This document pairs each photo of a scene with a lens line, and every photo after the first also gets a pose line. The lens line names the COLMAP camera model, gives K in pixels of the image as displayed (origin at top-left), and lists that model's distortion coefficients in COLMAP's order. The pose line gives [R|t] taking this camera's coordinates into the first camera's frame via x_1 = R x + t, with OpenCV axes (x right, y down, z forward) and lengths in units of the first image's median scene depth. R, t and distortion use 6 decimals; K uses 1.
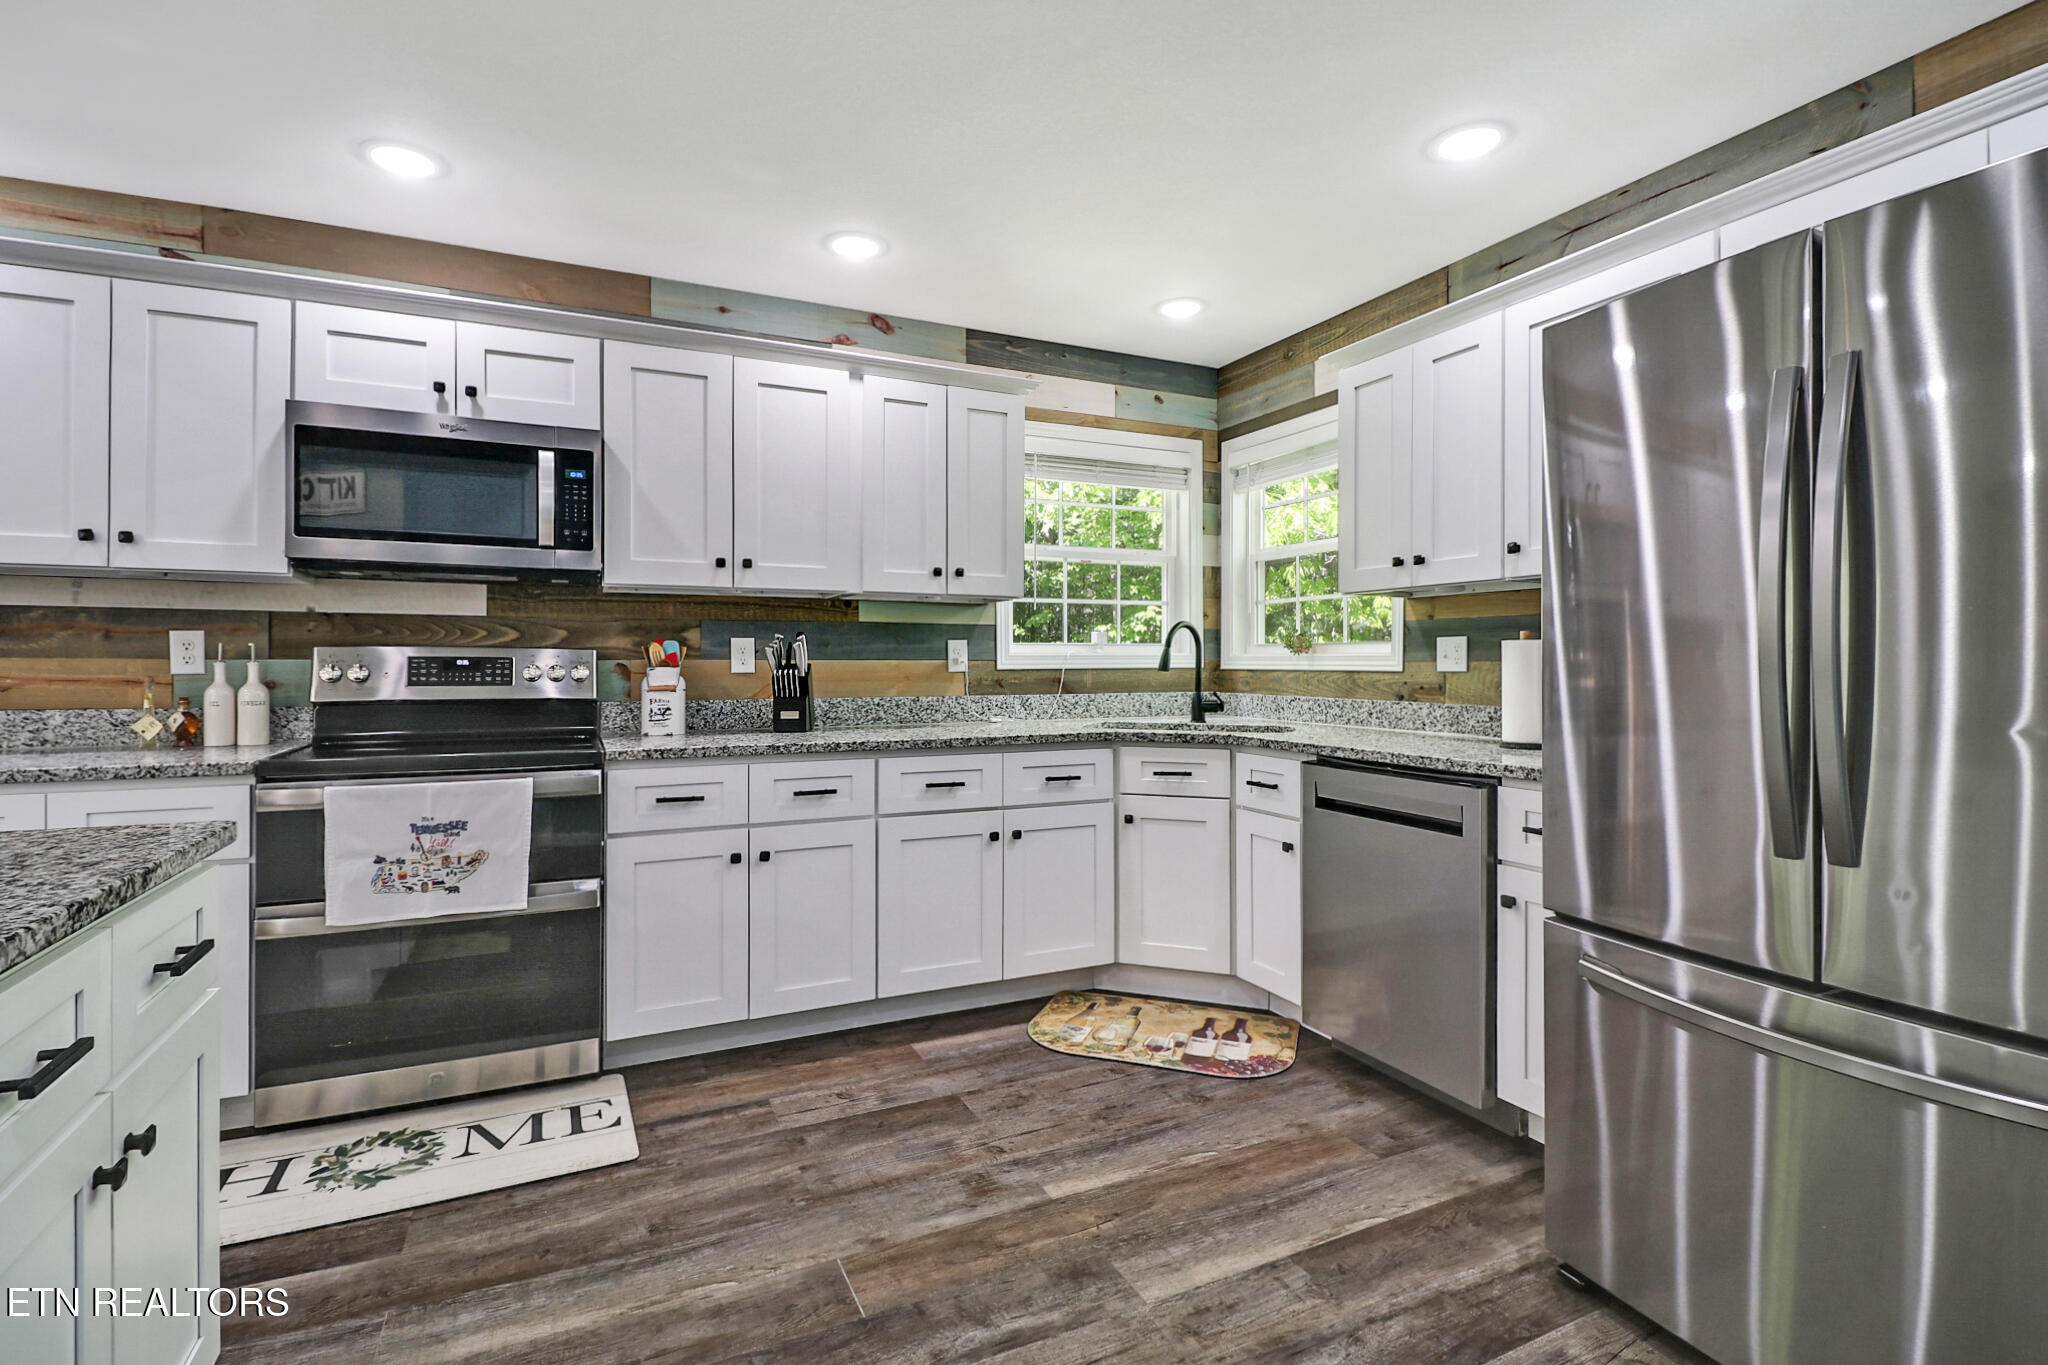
lens RADIAL K [[937.2, 0, 1013.1], [0, 937.2, 663.1], [0, 0, 1]] dist [-0.011951, -0.003880]
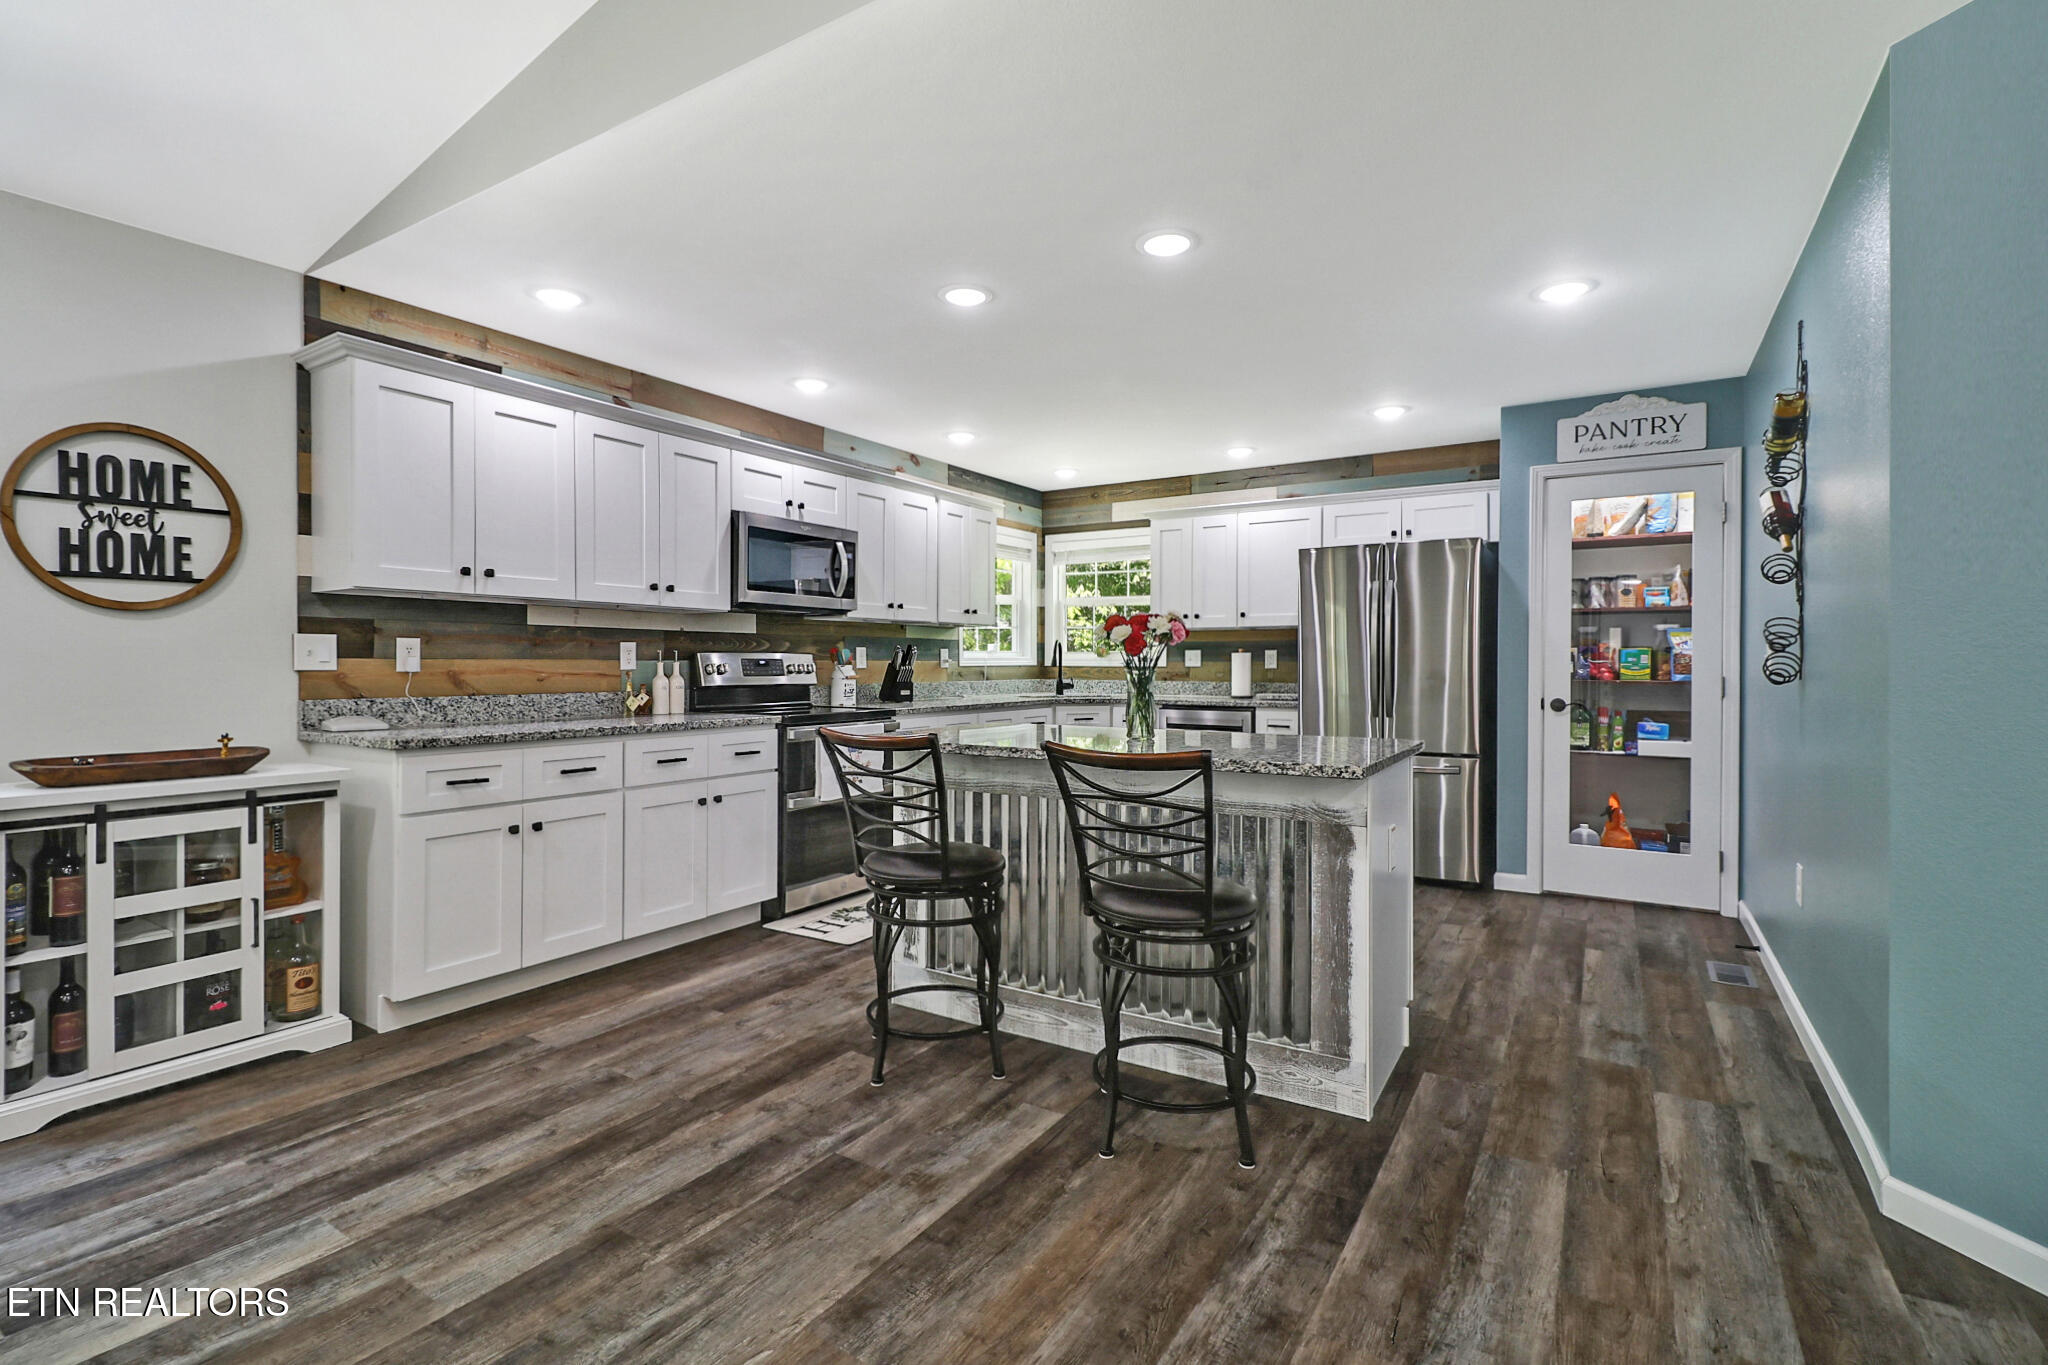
lens RADIAL K [[937.2, 0, 1015.4], [0, 937.2, 667.3], [0, 0, 1]] dist [-0.011951, -0.003880]
pose [[0.845414, -0.002951, 0.534104, -1.136800], [-0.000498, 0.999980, 0.006313, -0.002616], [-0.534111, -0.005603, 0.845396, -0.664402]]
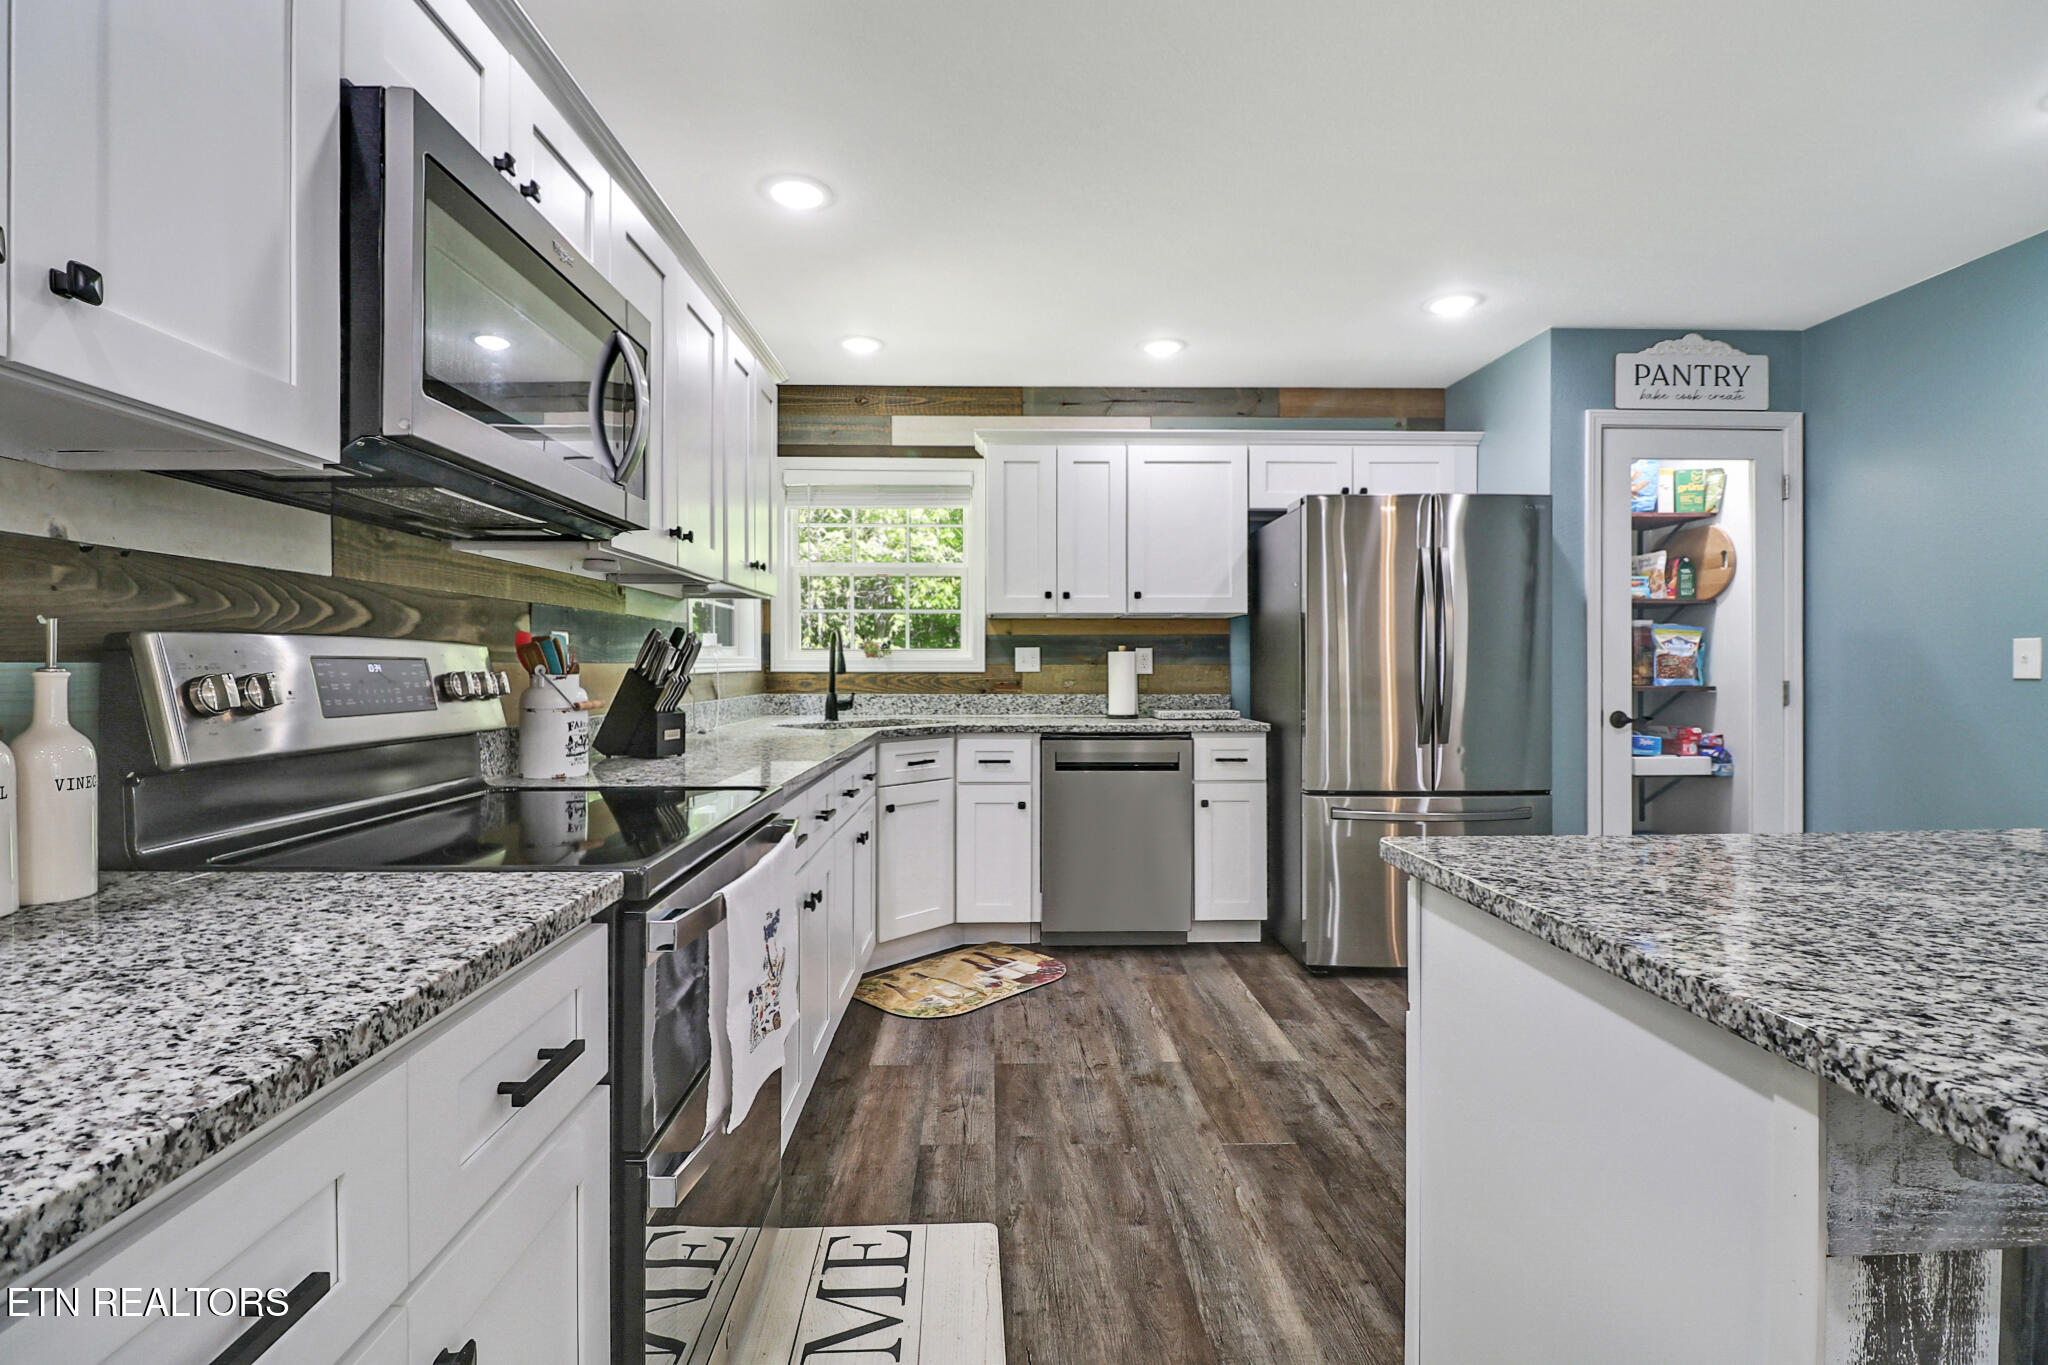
lens RADIAL K [[937.2, 0, 1008.1], [0, 937.2, 661.8], [0, 0, 1]] dist [-0.011951, -0.003880]
pose [[0.412345, 0.001923, 0.911026, -0.948024], [-0.000441, 0.999998, -0.001911, -0.003801], [-0.911028, 0.000386, 0.412345, 0.486019]]
